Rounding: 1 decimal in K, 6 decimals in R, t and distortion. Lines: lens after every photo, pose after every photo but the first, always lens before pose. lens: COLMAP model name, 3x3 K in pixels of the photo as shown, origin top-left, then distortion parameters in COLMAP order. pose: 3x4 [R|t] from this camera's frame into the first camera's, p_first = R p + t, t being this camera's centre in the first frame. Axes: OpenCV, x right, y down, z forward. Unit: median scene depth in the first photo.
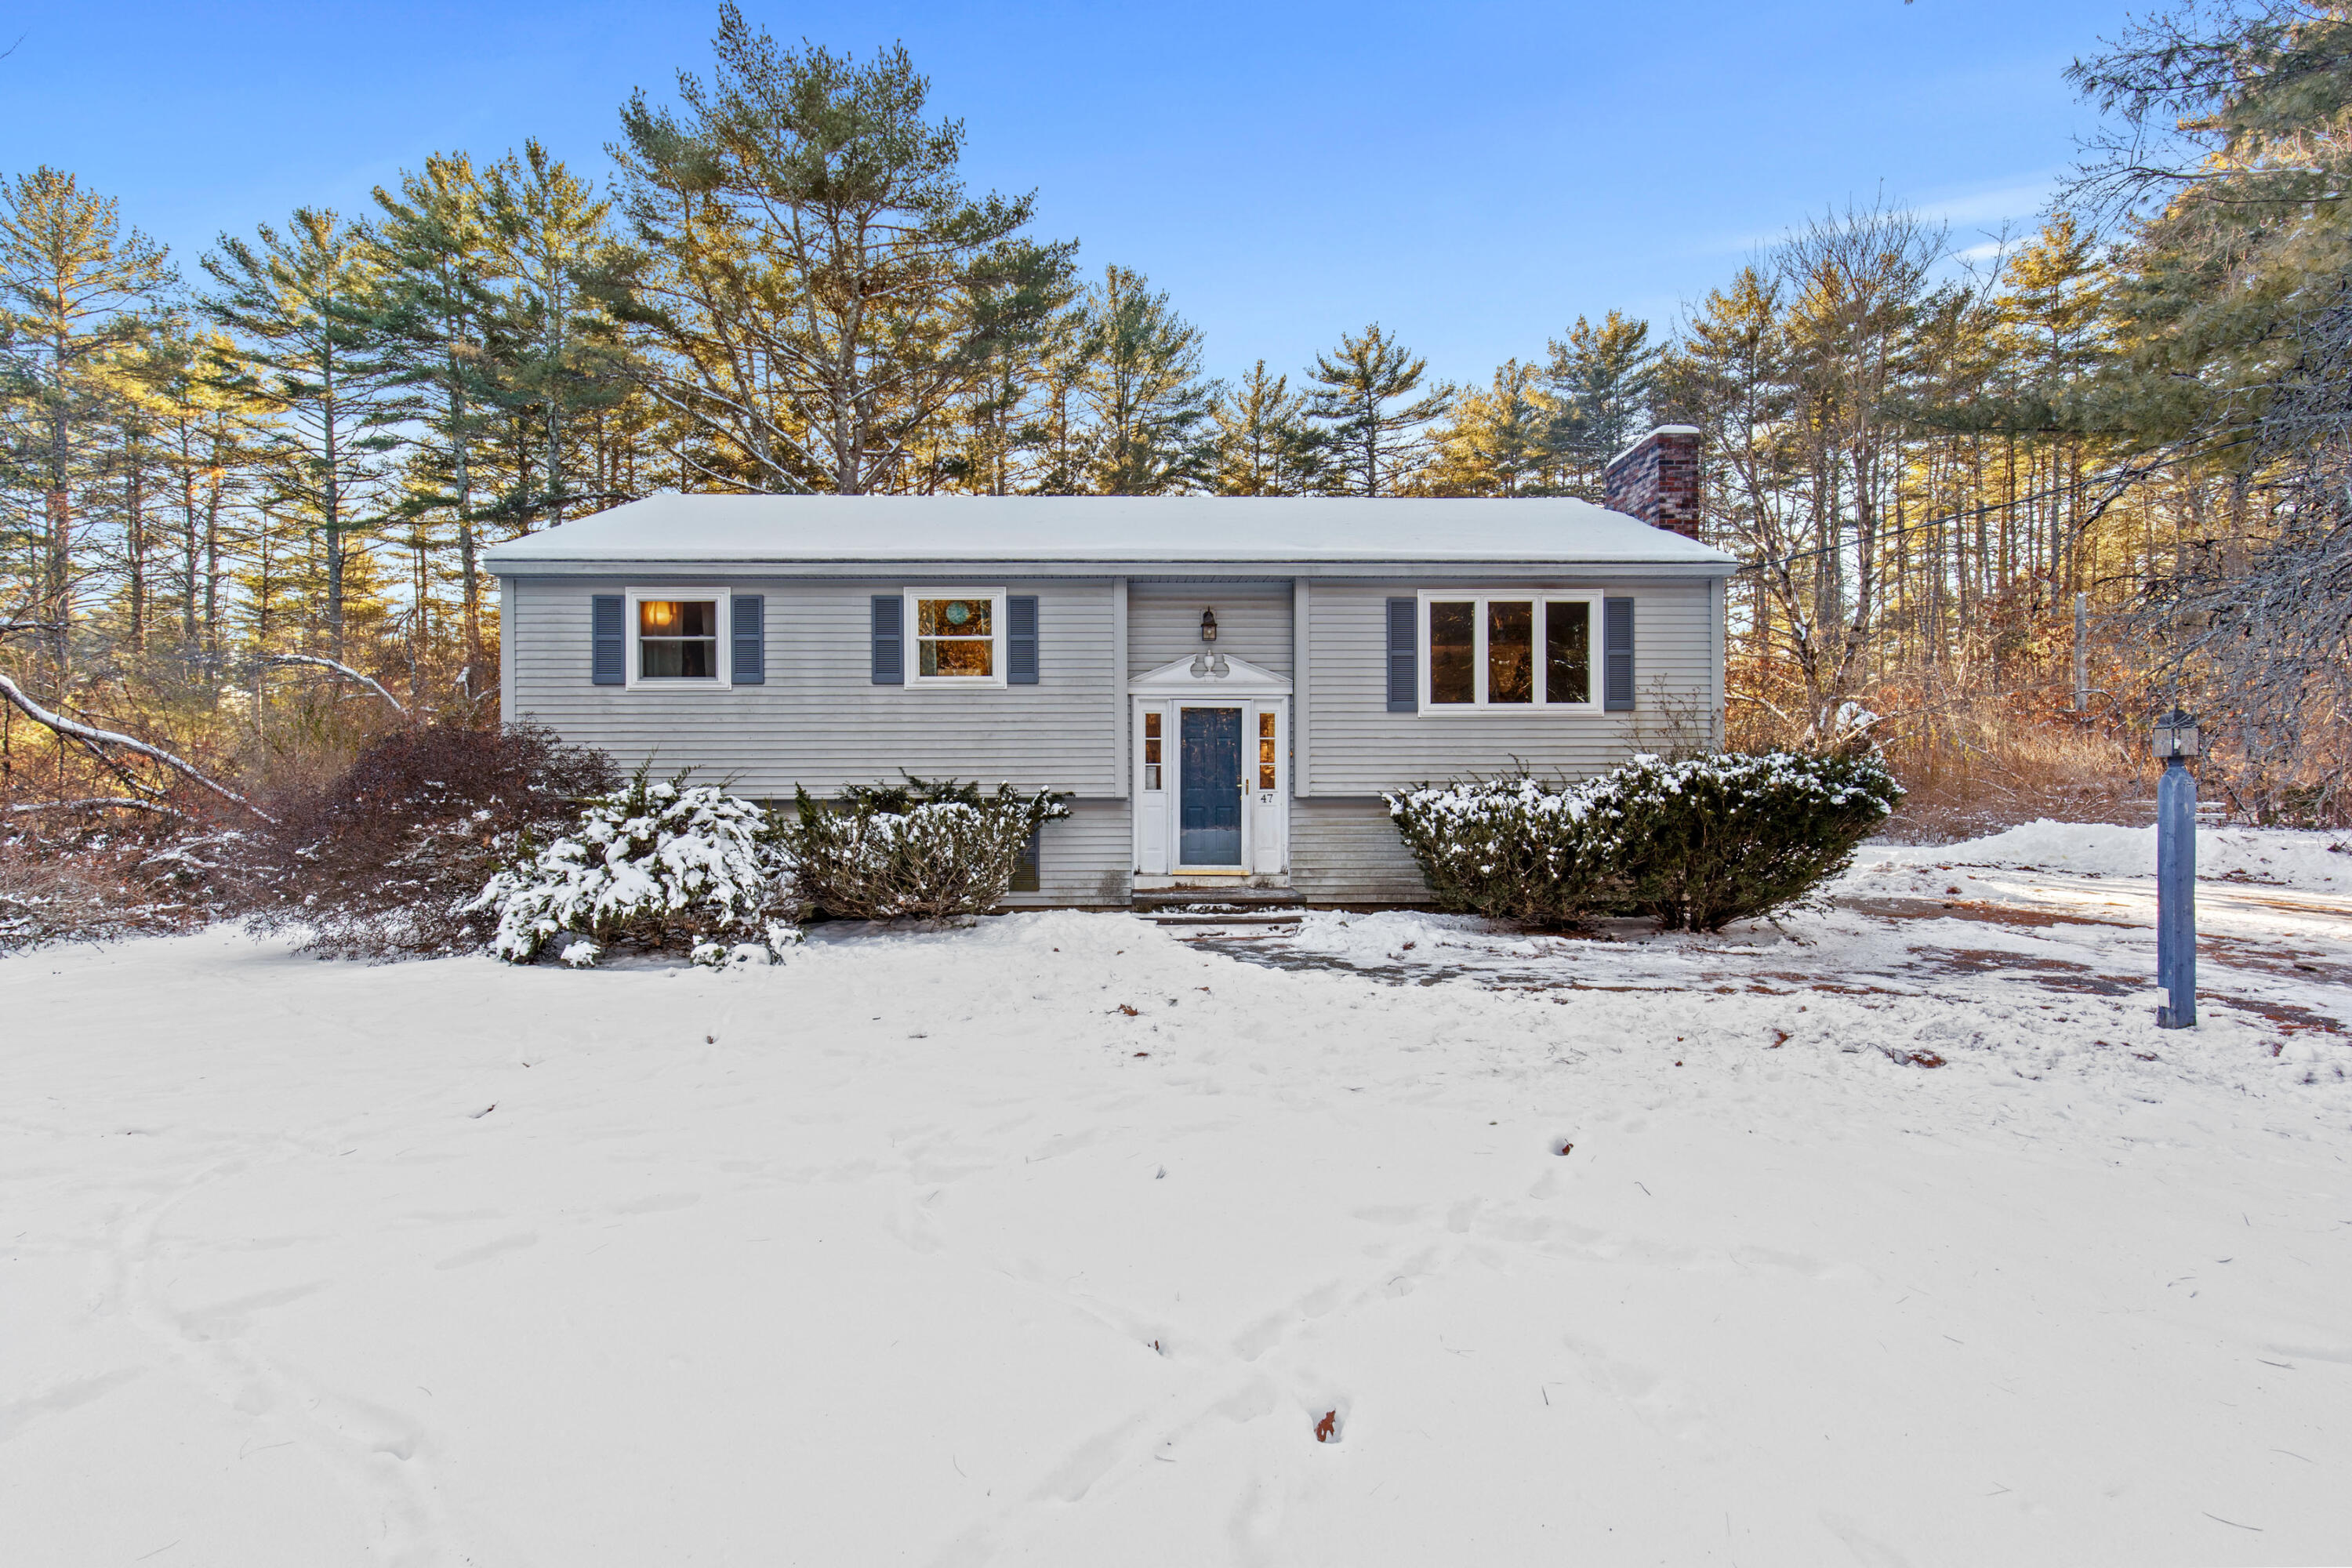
lens RADIAL K [[1068.7, 0, 1180.6], [0, 1068.7, 784.8], [0, 0, 1]] dist [0.004142, 0.000860]
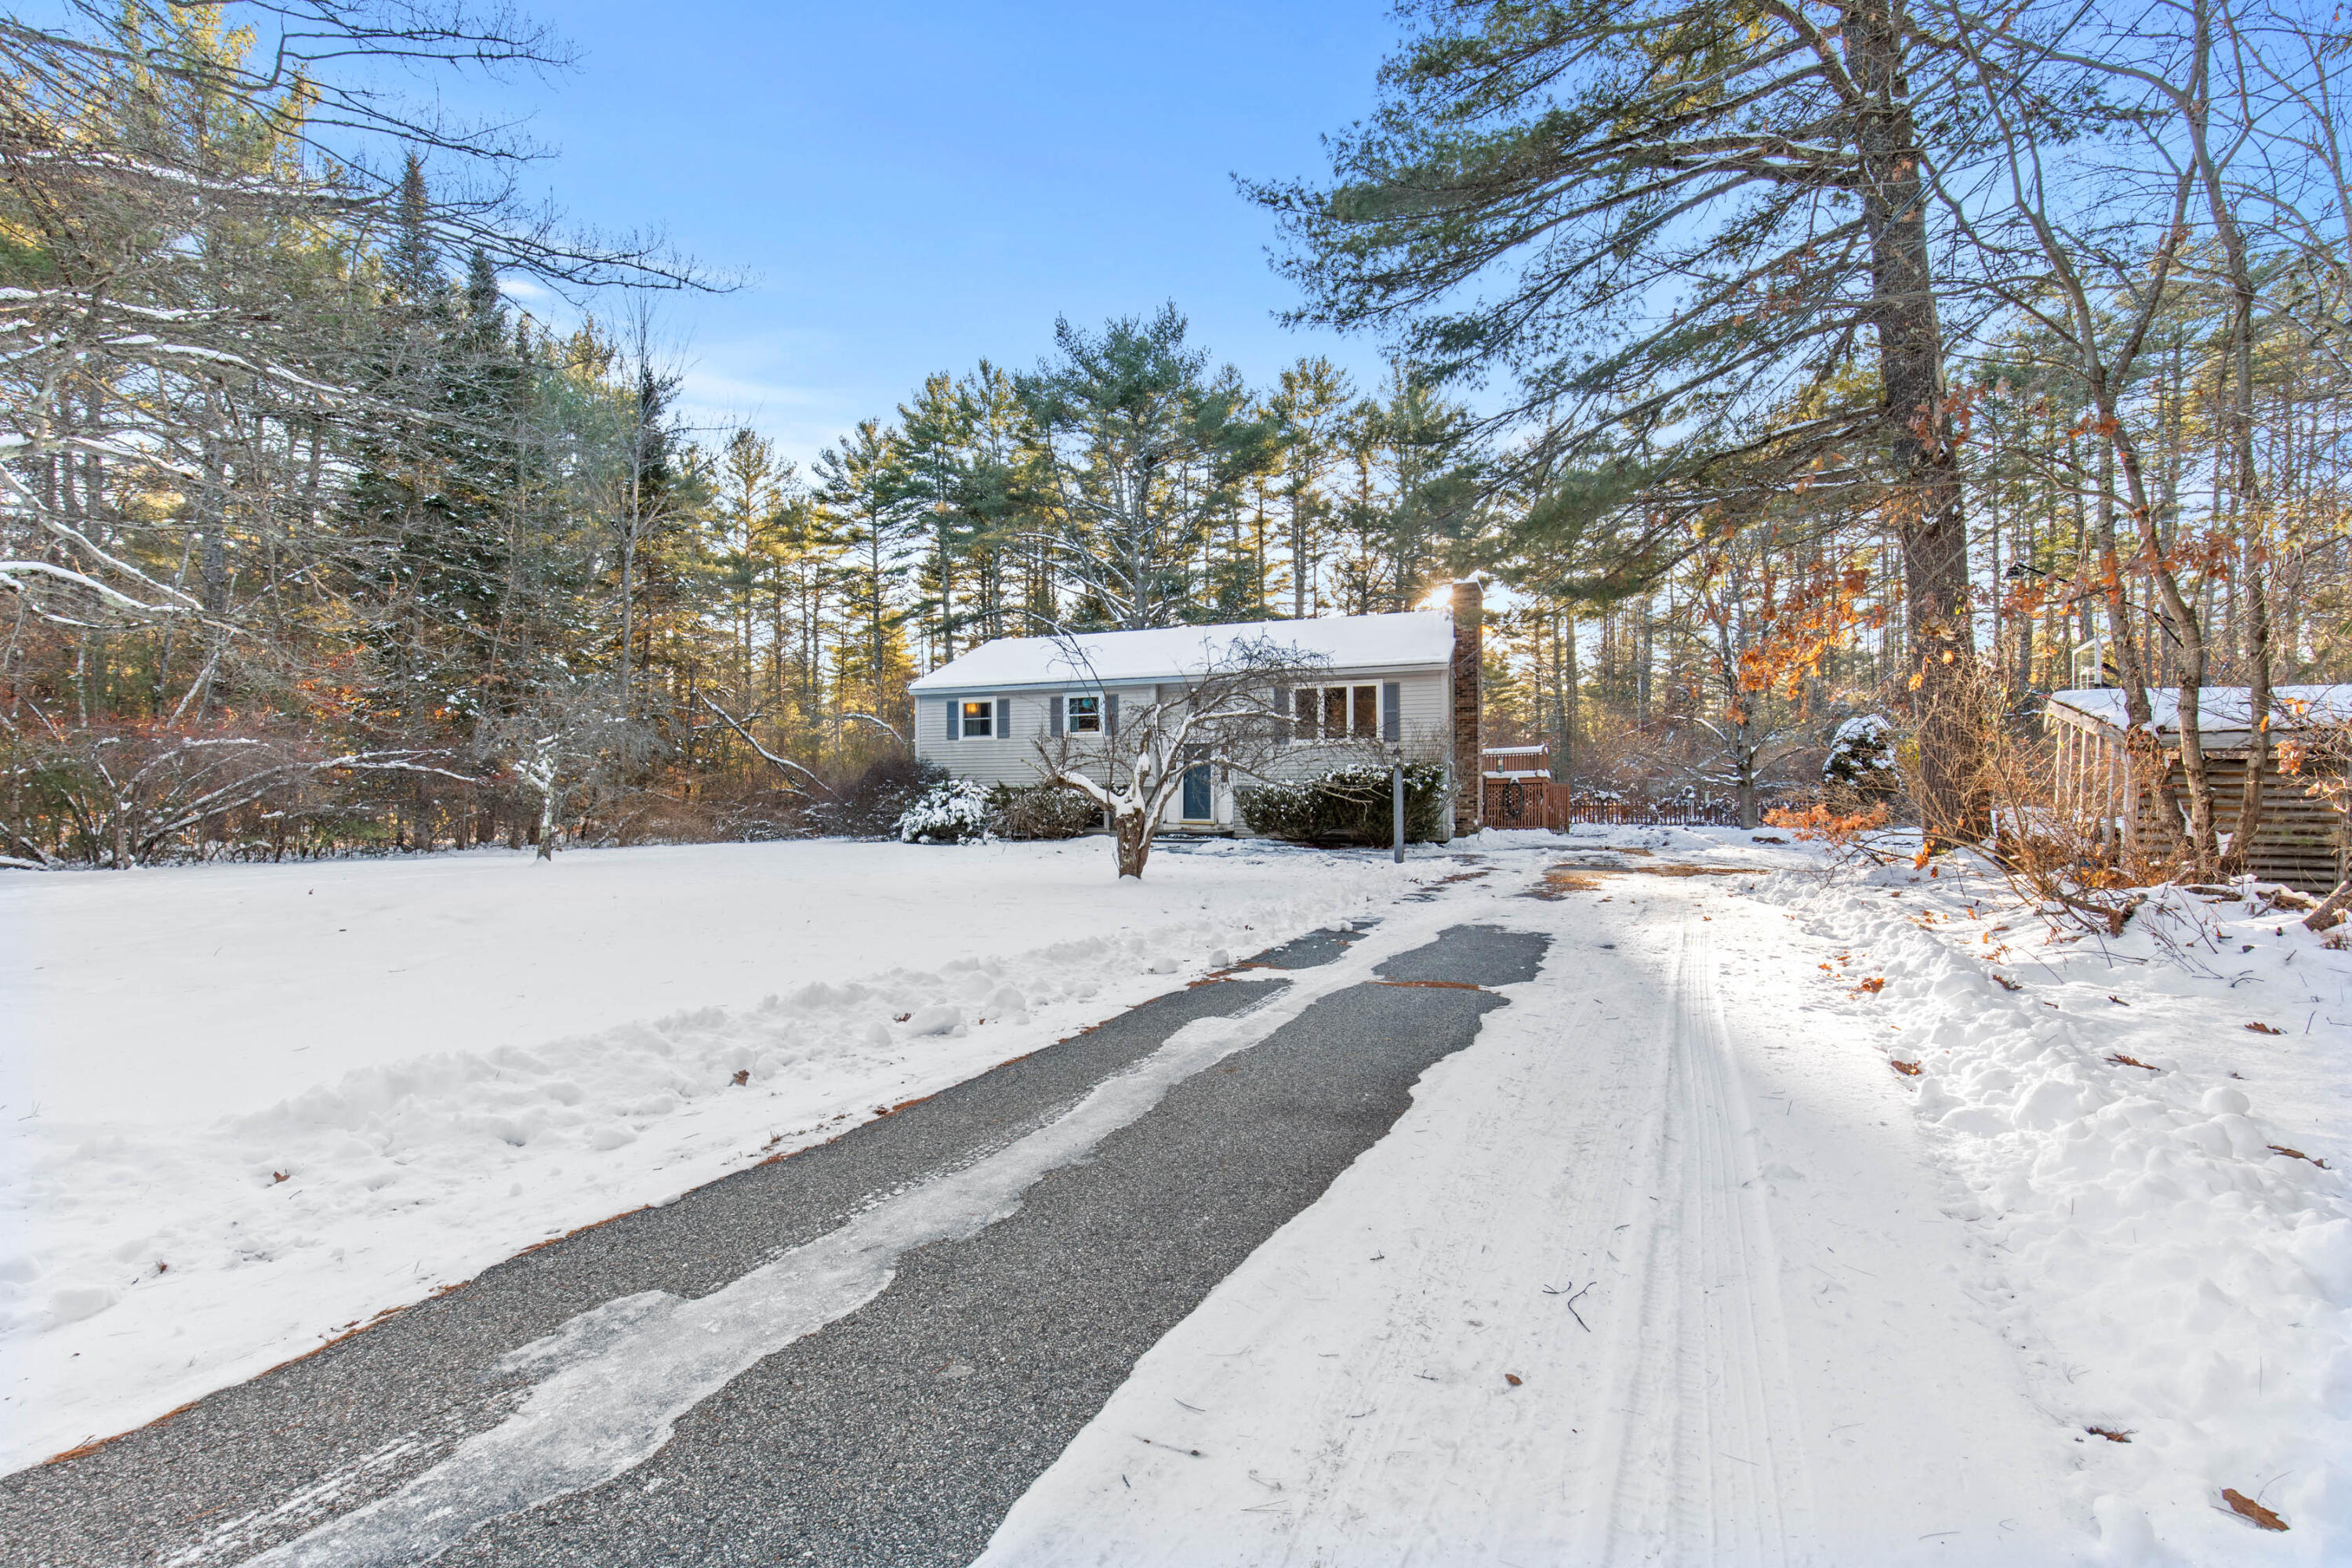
lens RADIAL K [[1068.7, 0, 1171.9], [0, 1068.7, 782.9], [0, 0, 1]] dist [0.004142, 0.000860]
pose [[0.917221, -0.003803, -0.398361, 0.817385], [0.001326, 0.999978, -0.006493, 0.018405], [0.398377, 0.005428, 0.917206, -0.935962]]
